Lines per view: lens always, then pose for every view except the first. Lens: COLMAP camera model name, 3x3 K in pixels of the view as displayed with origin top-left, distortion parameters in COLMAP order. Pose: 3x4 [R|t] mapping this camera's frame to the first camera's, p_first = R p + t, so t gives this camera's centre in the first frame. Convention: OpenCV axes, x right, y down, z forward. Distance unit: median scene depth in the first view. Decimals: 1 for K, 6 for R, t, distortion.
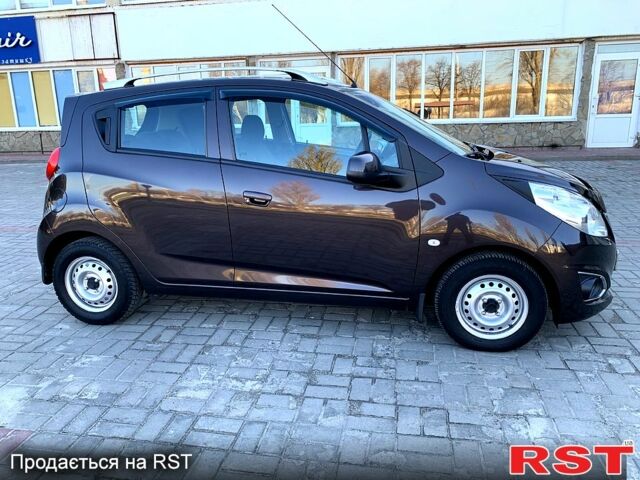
lens RADIAL K [[494.3, 0, 321.1], [0, 494.3, 274.5], [0, 0, 1]] dist [0.031217, -0.022873]
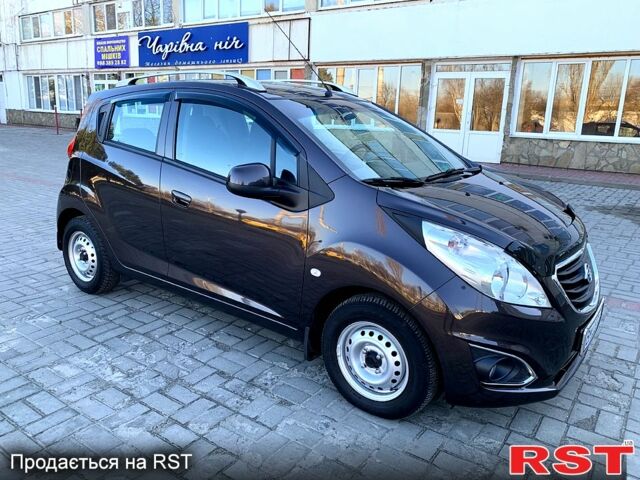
lens RADIAL K [[504.6, 0, 316.1], [0, 504.6, 263.9], [0, 0, 1]] dist [0.020101, -0.020021]
pose [[0.904385, 0.173506, -0.389850, 0.488477], [-0.184240, 0.982830, 0.010013, -0.075128], [0.384894, 0.062770, 0.920824, 0.147422]]
